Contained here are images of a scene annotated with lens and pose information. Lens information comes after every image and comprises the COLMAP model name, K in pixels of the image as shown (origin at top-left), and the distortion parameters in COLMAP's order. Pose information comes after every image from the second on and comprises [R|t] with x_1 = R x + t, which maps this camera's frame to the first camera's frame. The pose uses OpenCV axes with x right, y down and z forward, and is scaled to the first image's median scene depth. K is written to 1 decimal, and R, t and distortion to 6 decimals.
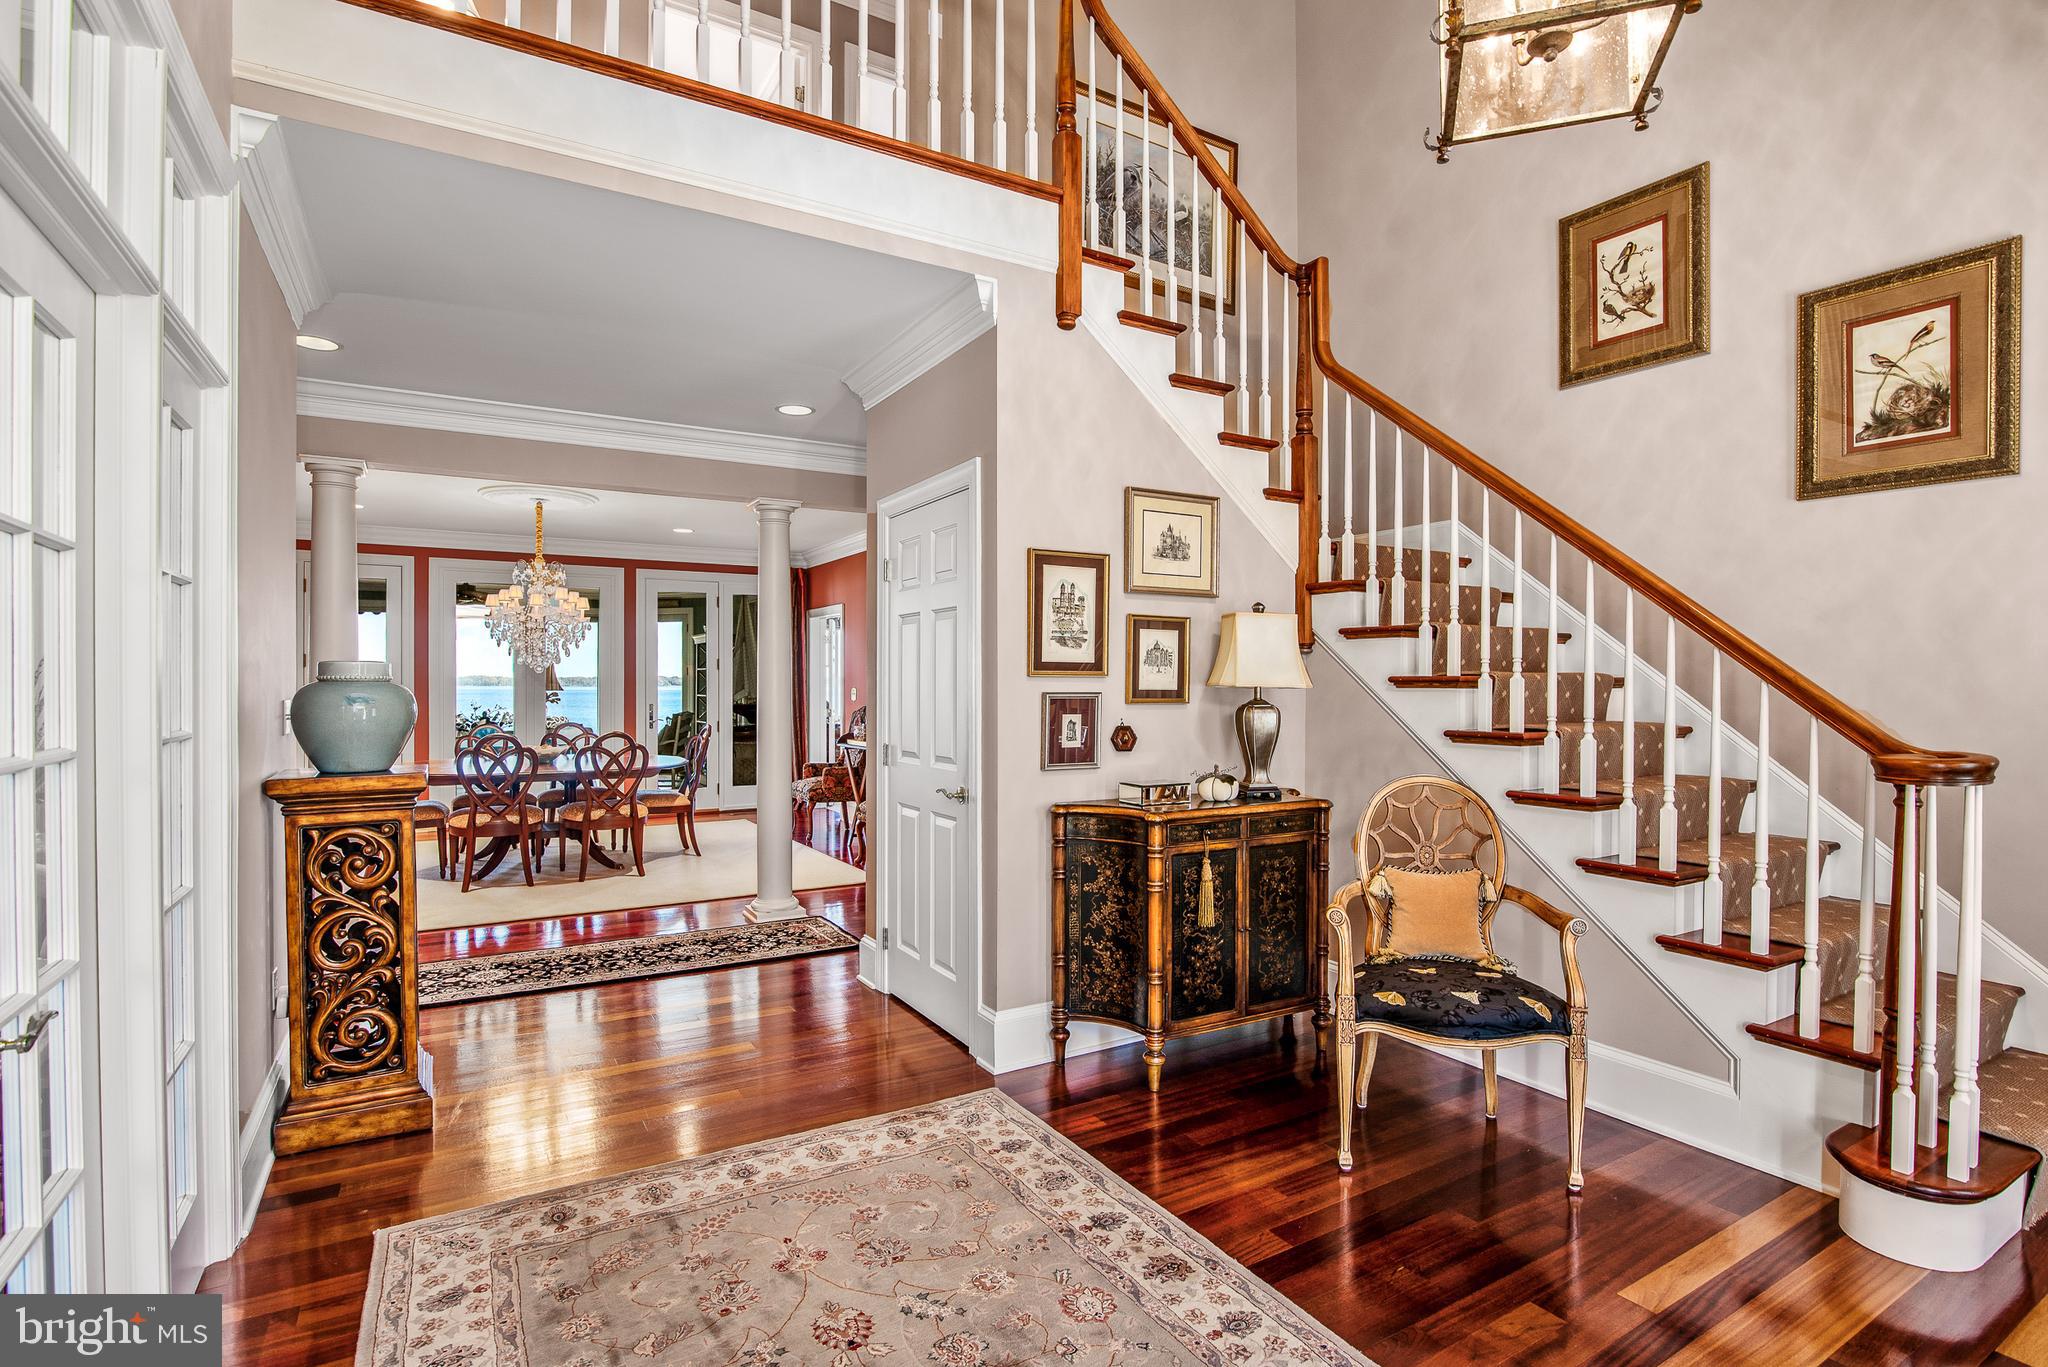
lens RADIAL K [[984.1, 0, 1027.4], [0, 984.1, 675.7], [0, 0, 1]] dist [-0.016574, -0.001736]
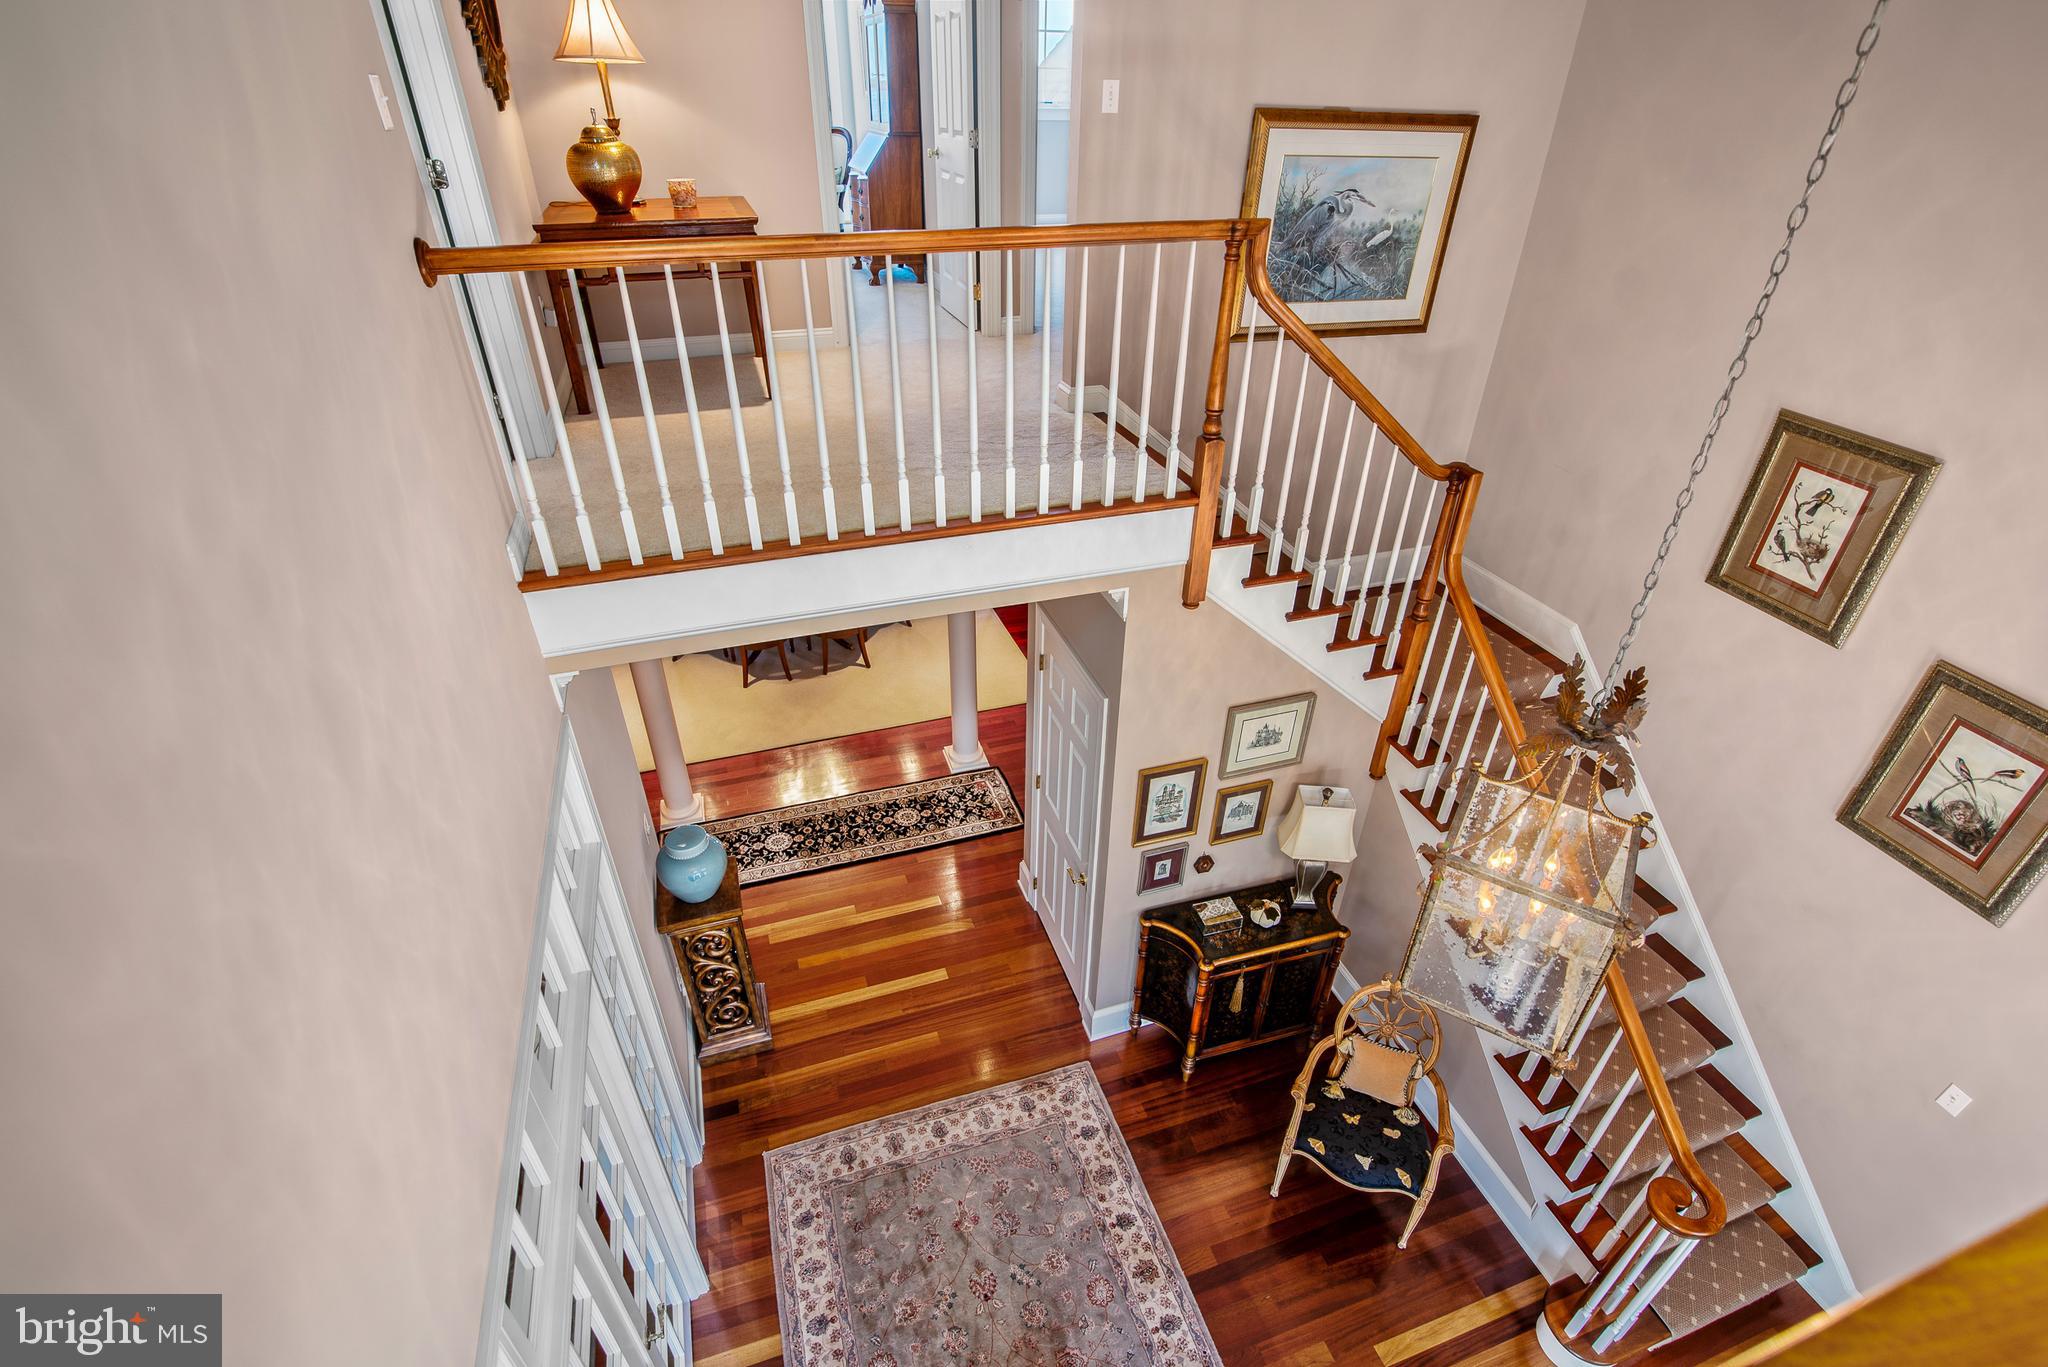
lens RADIAL K [[948.3, 0, 1029.0], [0, 948.3, 667.8], [0, 0, 1]] dist [-0.021168, 0.000912]
pose [[0.977767, 0.123030, -0.169807, 0.053007], [-0.011235, 0.839367, 0.543449, -0.903769], [0.209391, -0.529459, 0.822088, 0.025053]]
